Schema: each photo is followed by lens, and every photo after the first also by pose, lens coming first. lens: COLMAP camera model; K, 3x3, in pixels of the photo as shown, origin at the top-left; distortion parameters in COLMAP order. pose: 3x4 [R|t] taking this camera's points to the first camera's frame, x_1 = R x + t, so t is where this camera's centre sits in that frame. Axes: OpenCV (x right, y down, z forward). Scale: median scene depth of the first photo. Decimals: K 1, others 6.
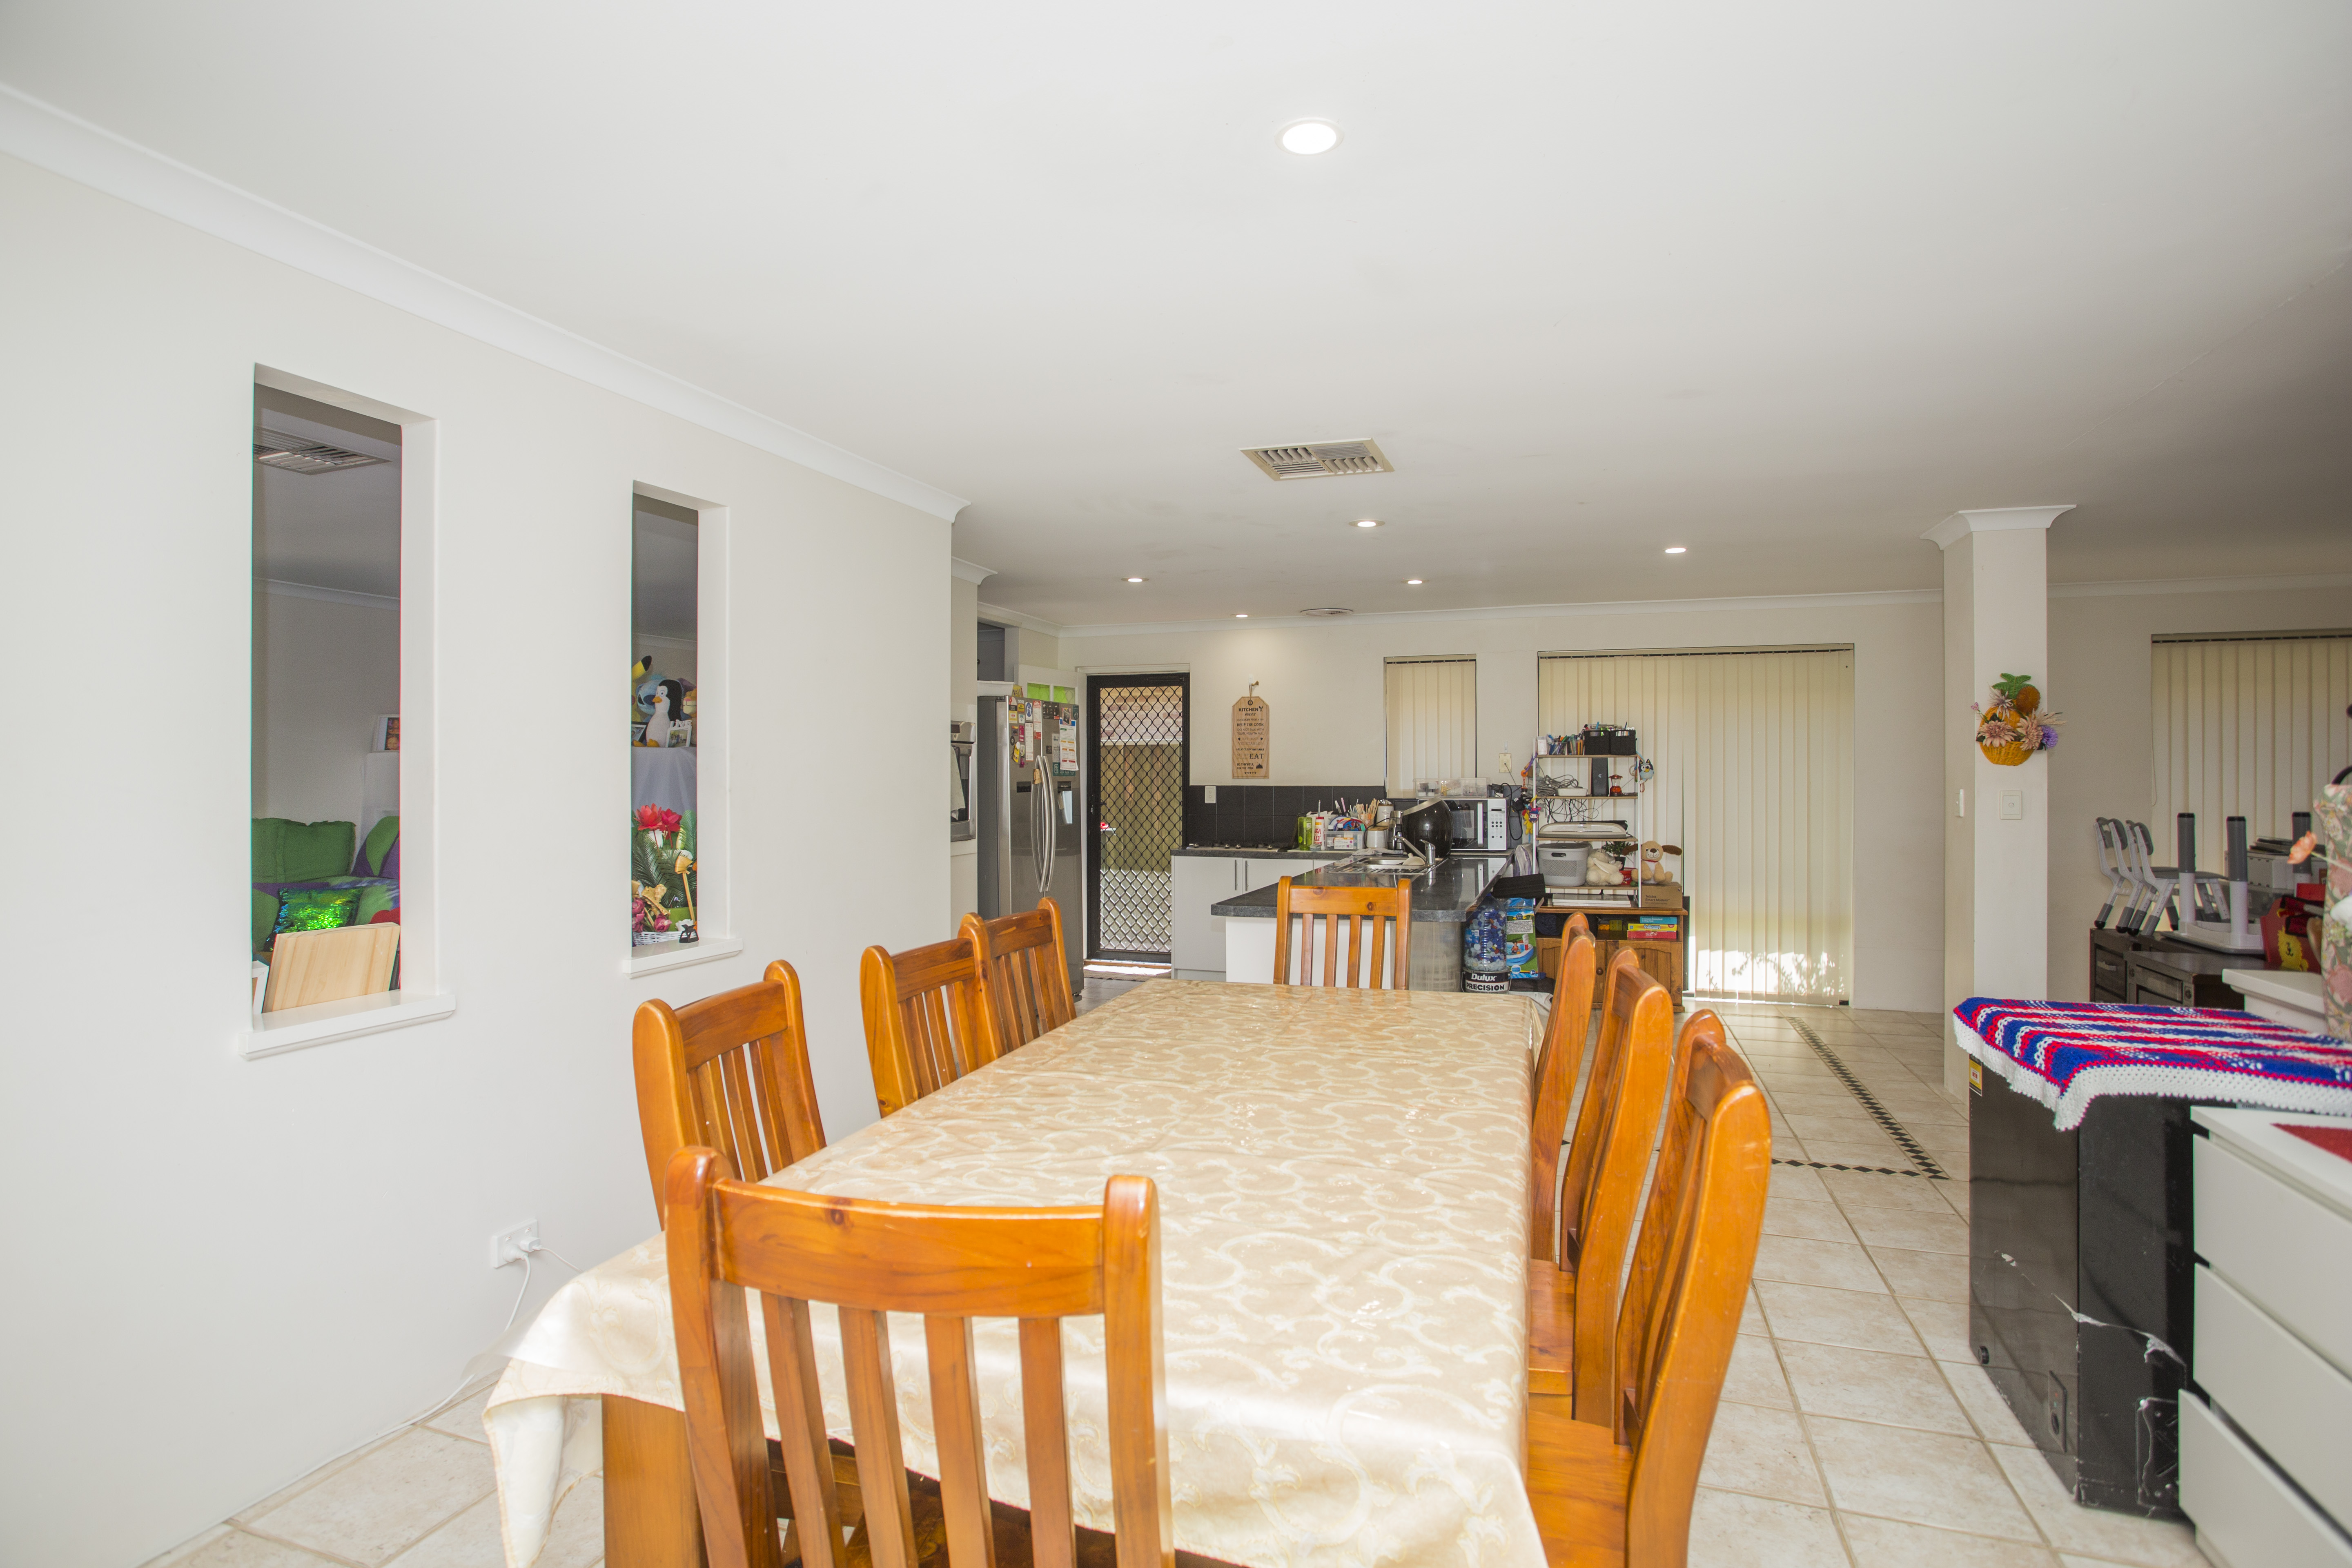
lens RADIAL K [[1155.5, 0, 1176.9], [0, 1155.5, 770.6], [0, 0, 1]] dist [-0.049412, 0.016695]
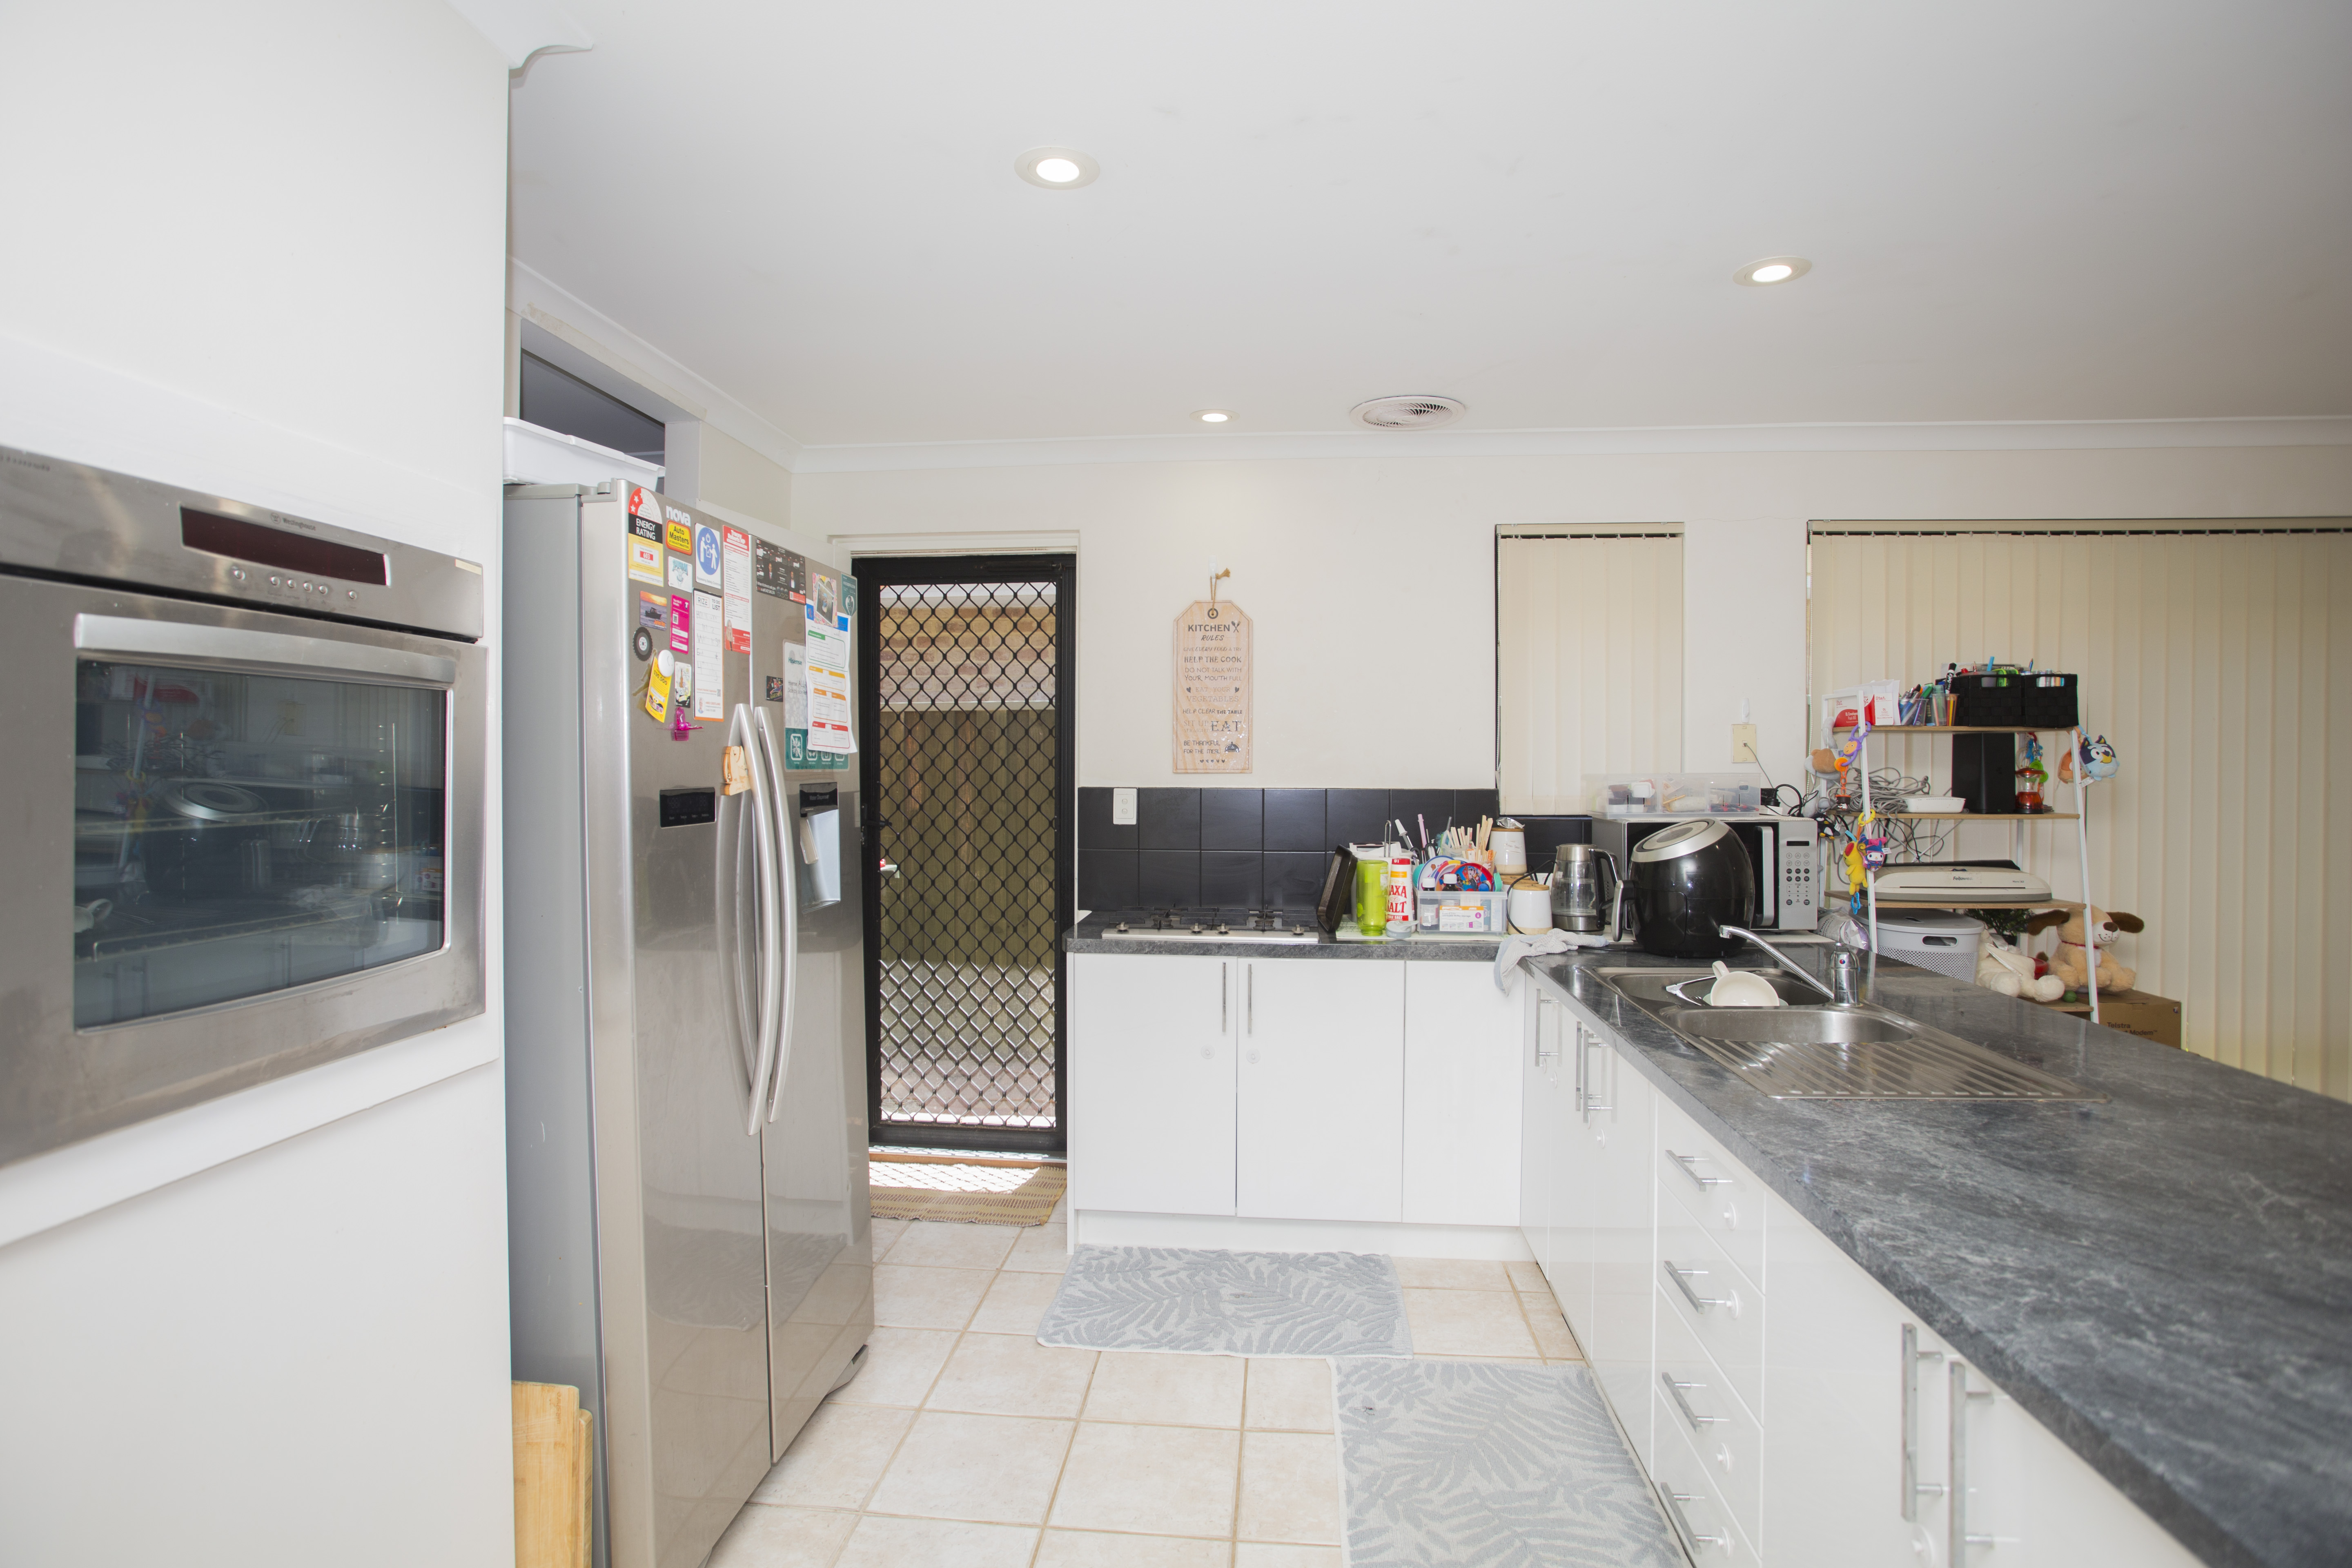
lens RADIAL K [[1155.5, 0, 1171.8], [0, 1155.5, 770.9], [0, 0, 1]] dist [-0.049412, 0.016695]
pose [[0.972852, 0.001658, 0.231424, -0.068200], [-0.003999, 0.999945, 0.009647, 0.001639], [-0.231395, -0.010310, 0.972805, 0.586039]]
